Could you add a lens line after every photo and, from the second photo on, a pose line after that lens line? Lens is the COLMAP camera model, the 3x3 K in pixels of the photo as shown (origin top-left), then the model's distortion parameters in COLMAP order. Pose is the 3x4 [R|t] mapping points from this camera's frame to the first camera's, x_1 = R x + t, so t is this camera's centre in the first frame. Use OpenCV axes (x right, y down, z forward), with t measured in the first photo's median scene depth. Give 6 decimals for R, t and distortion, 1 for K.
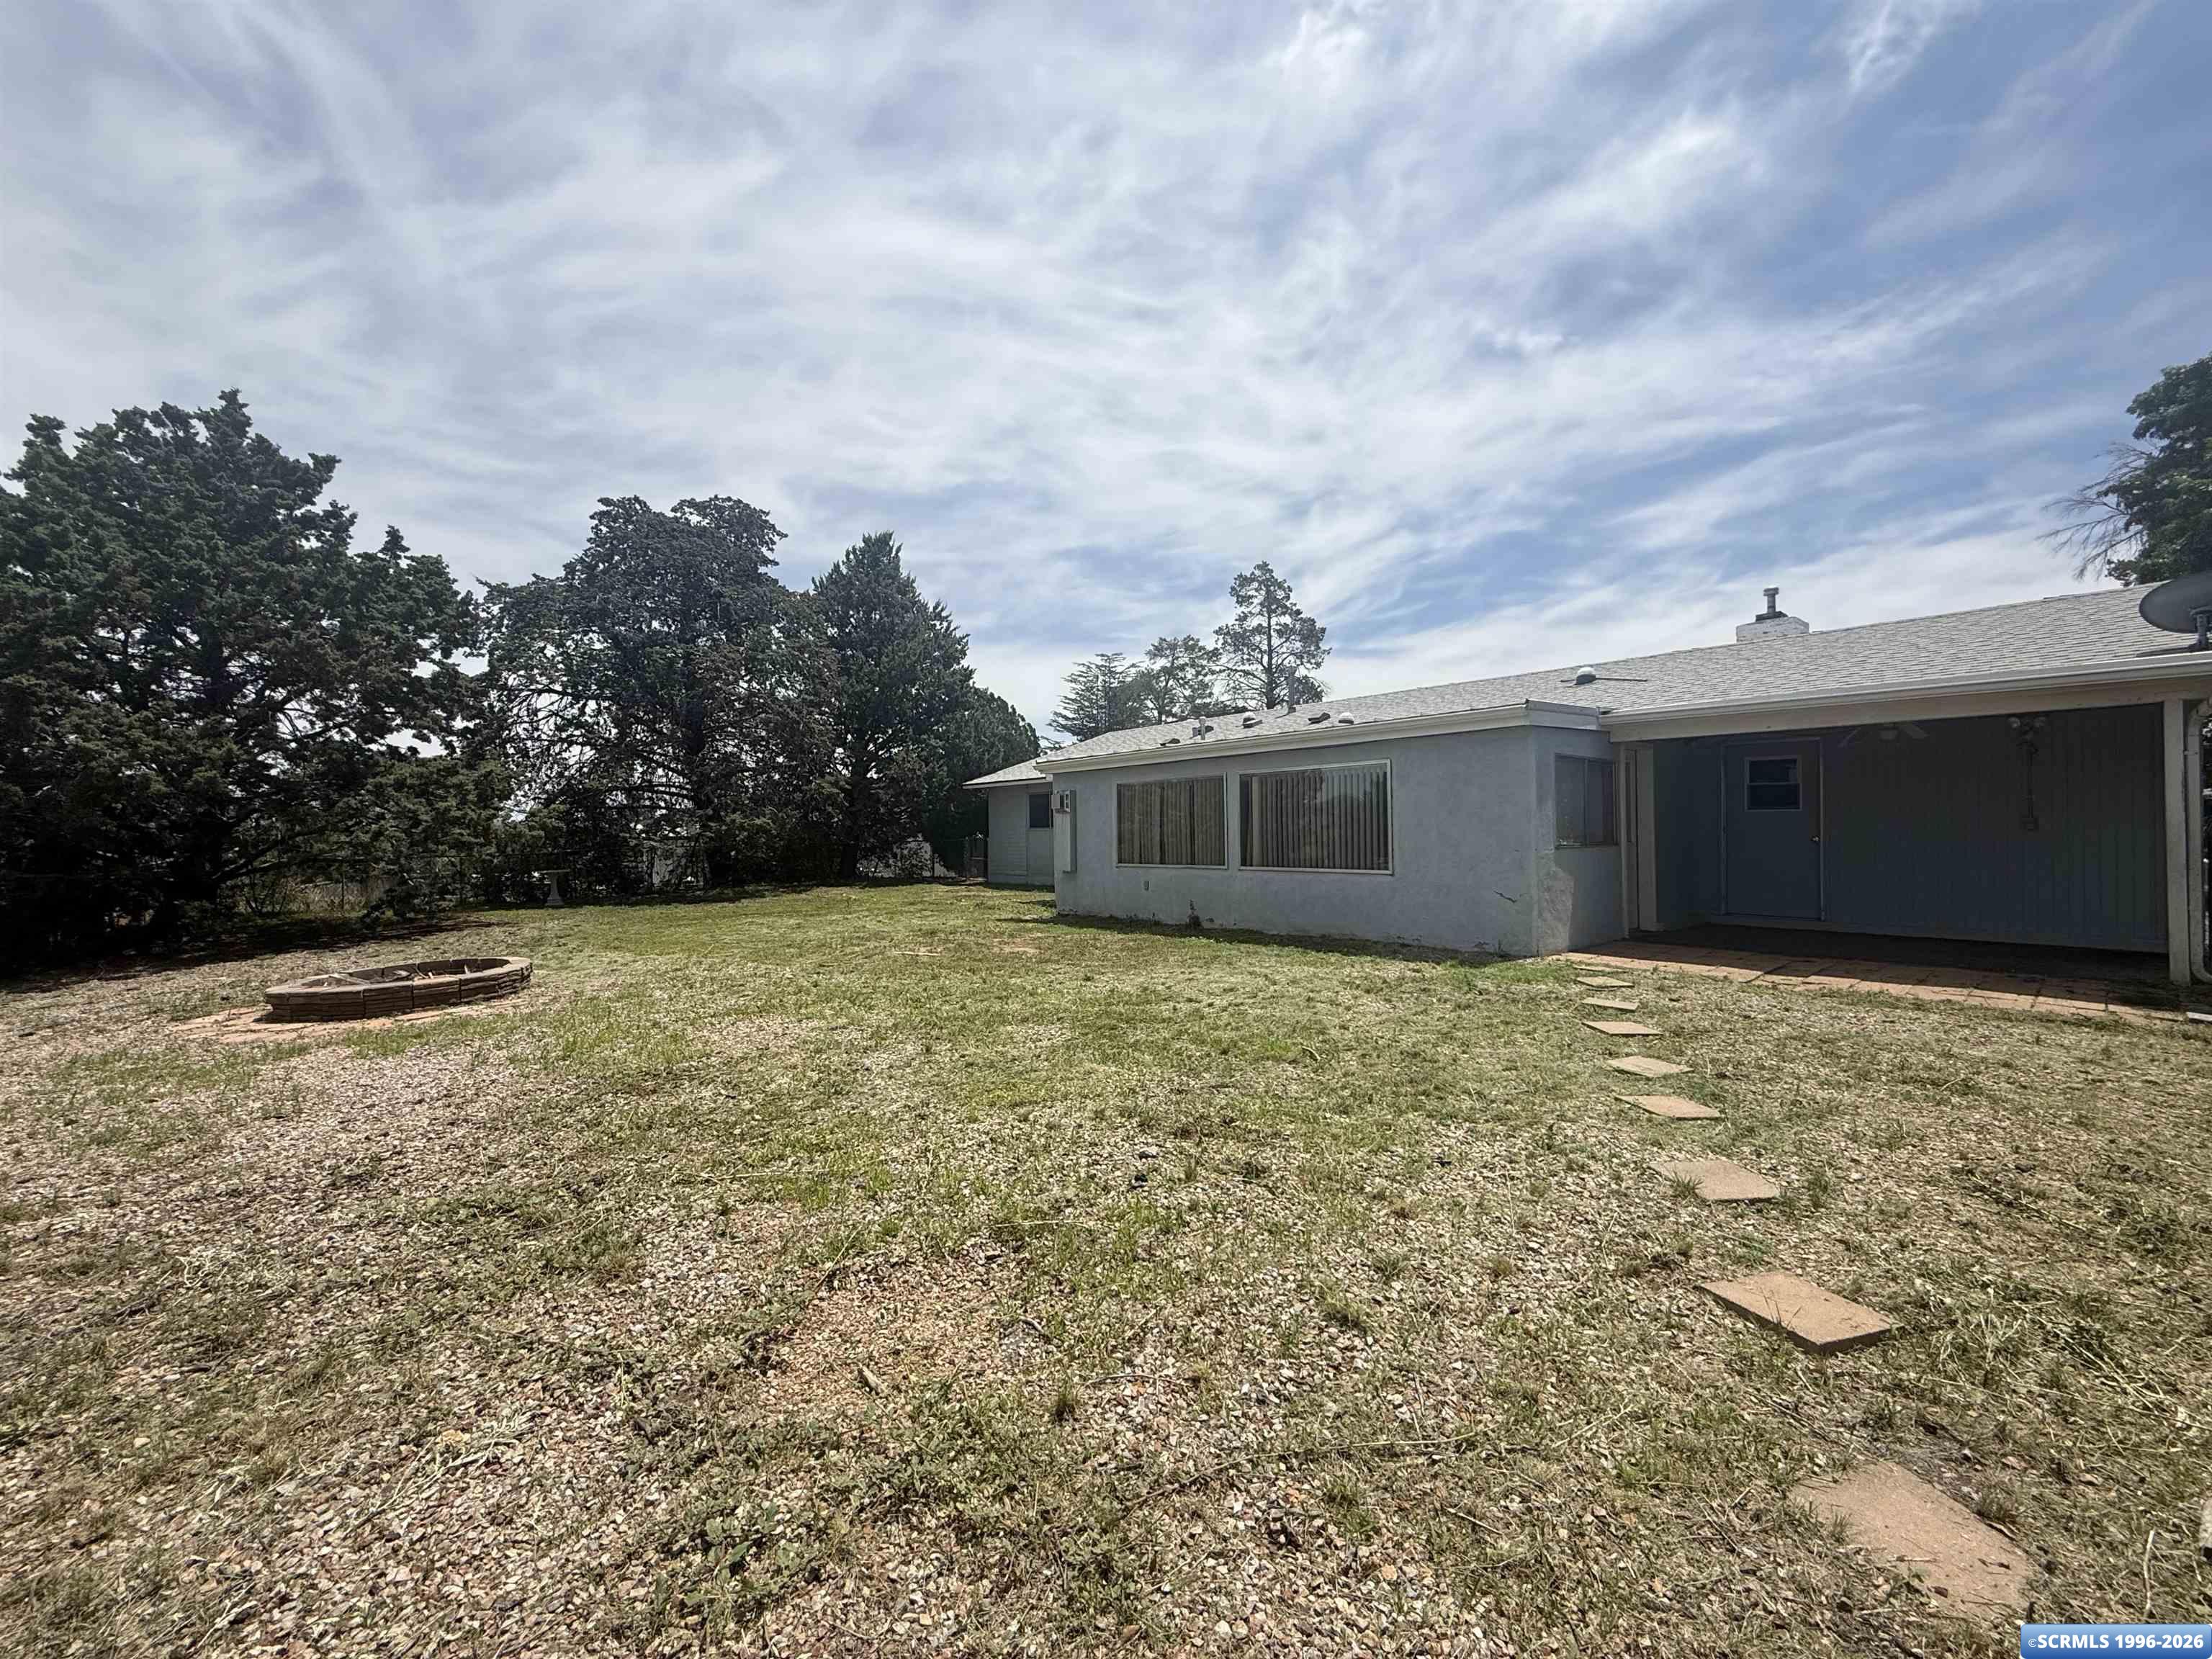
lens RADIAL K [[881.2, 0, 1100.5], [0, 881.2, 828.7], [0, 0, 1]] dist [-0.002304, -0.000058]
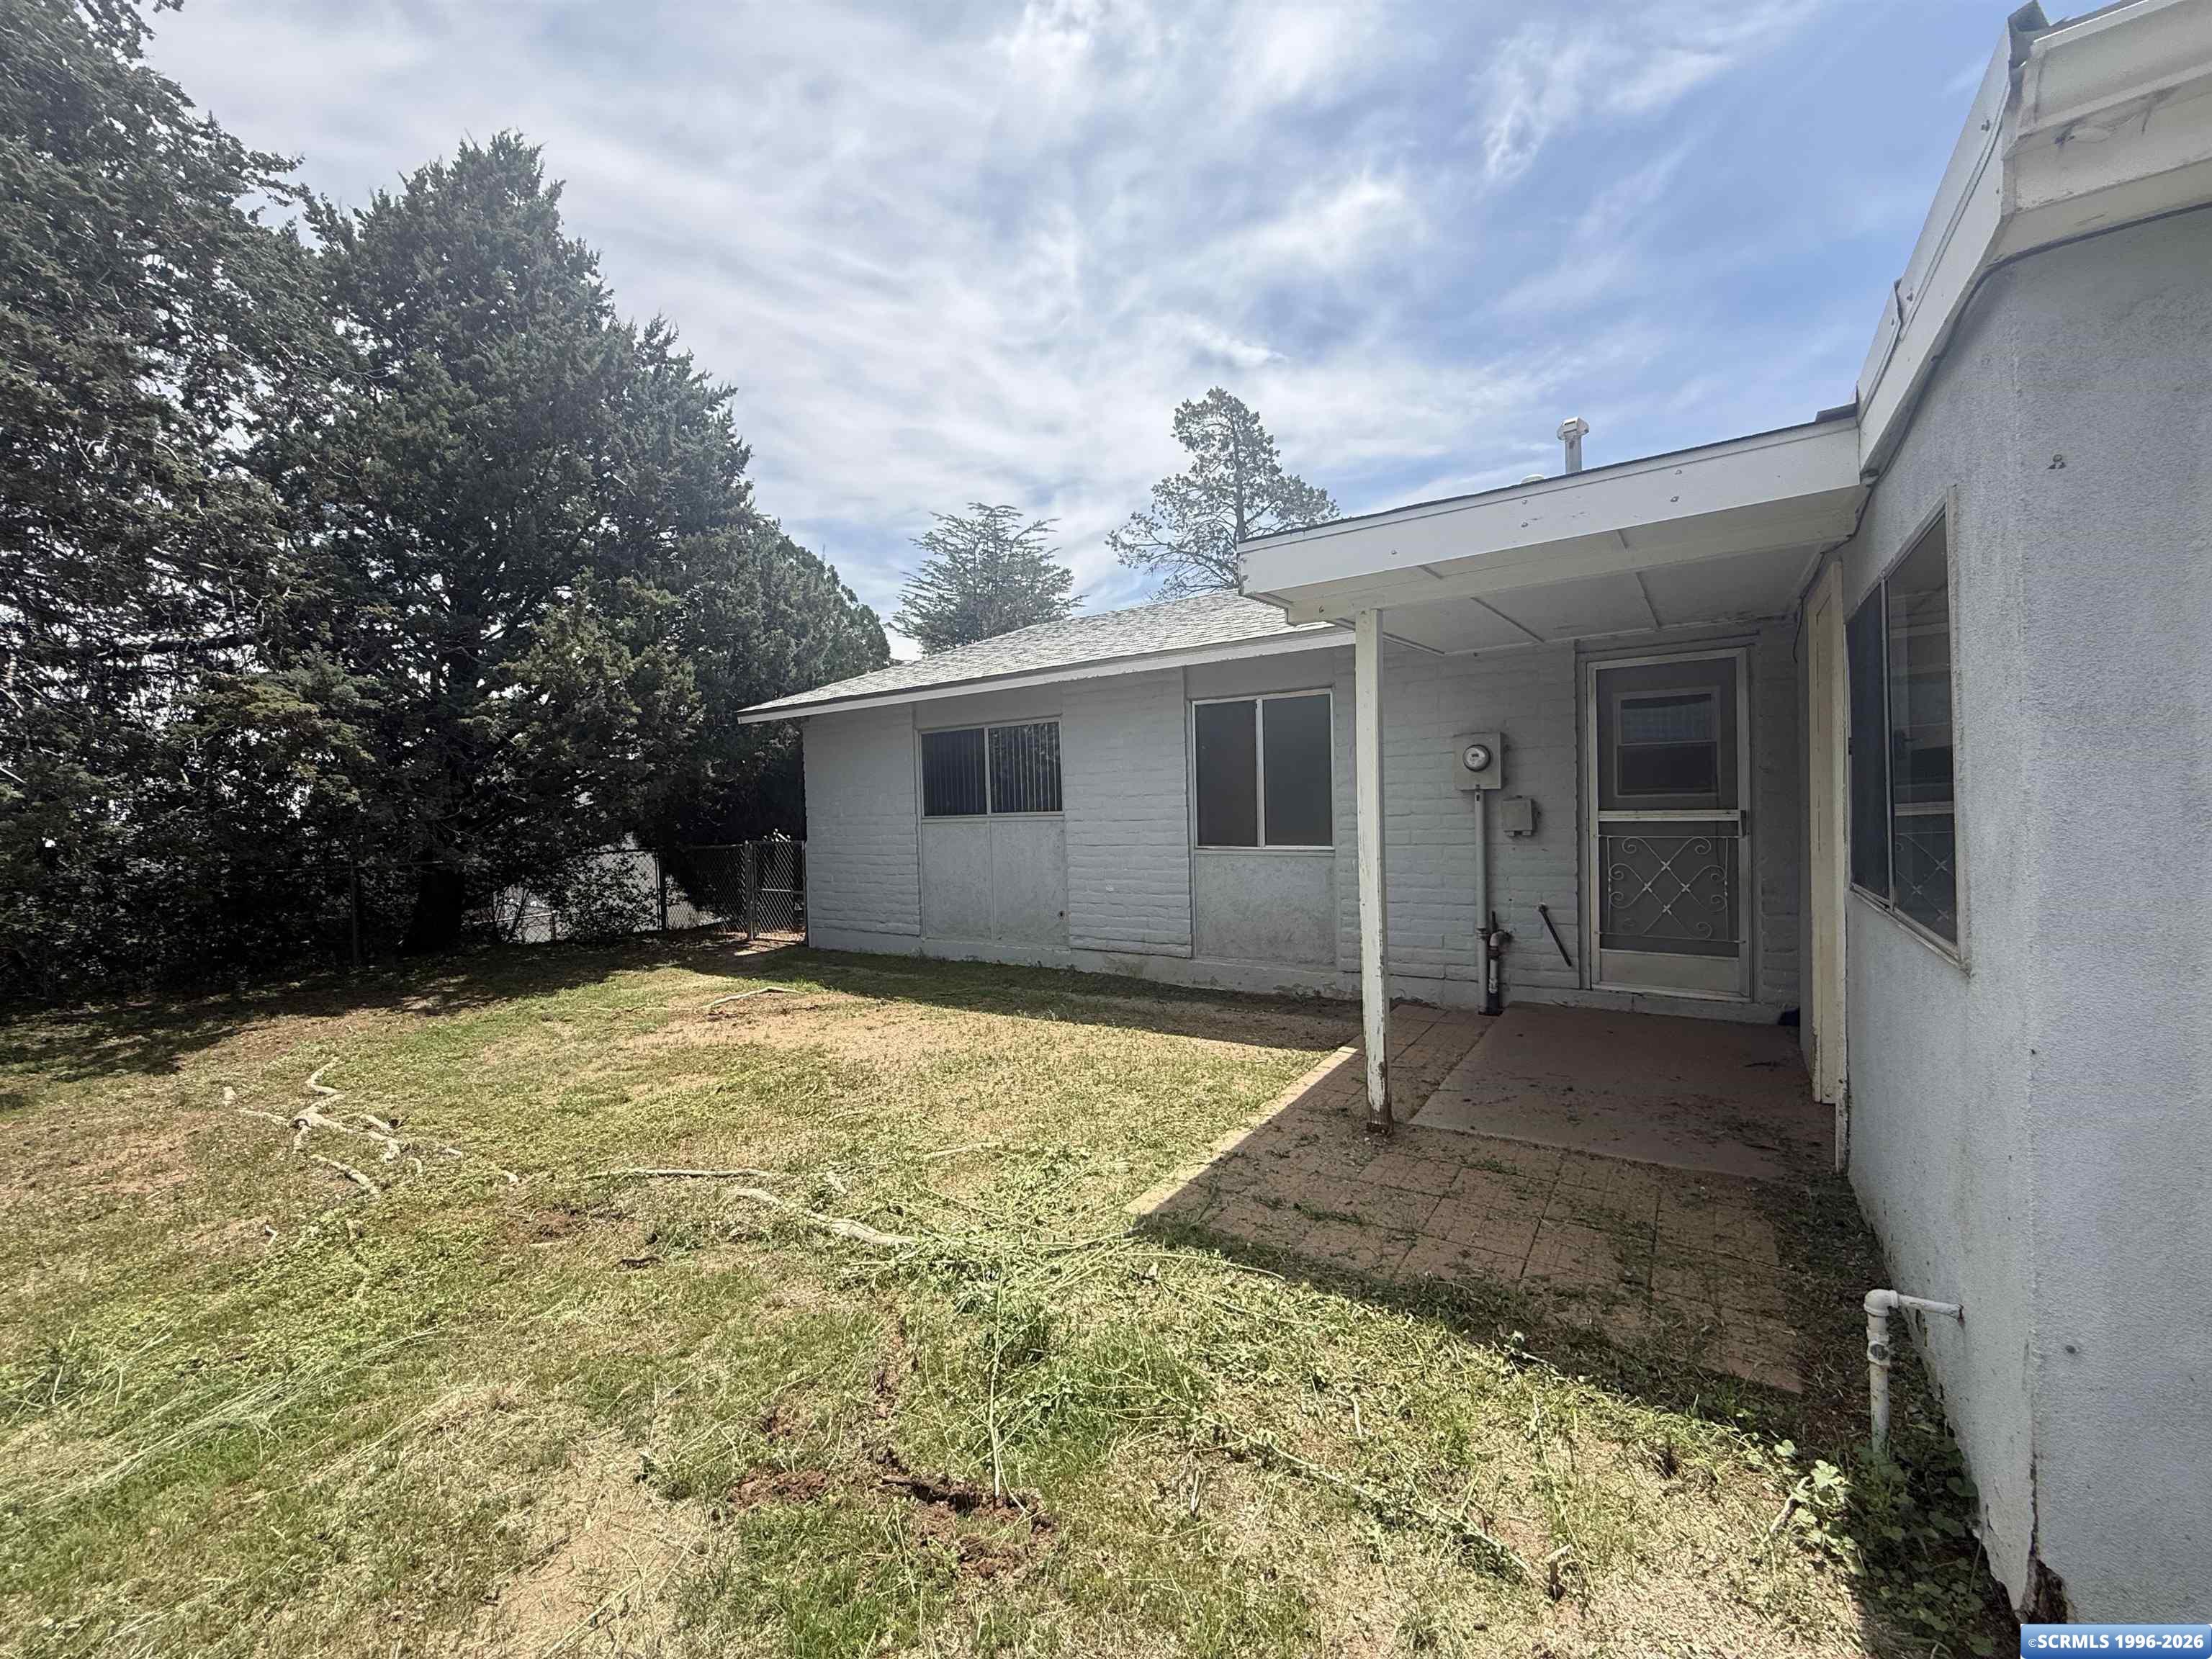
lens RADIAL K [[881.2, 0, 1100.5], [0, 881.2, 828.7], [0, 0, 1]] dist [-0.002304, -0.000058]
pose [[0.962106, -0.027968, 0.271236, -0.095046], [0.022628, 0.999484, 0.022797, -0.001587], [-0.271734, -0.015795, 0.962243, 0.498829]]
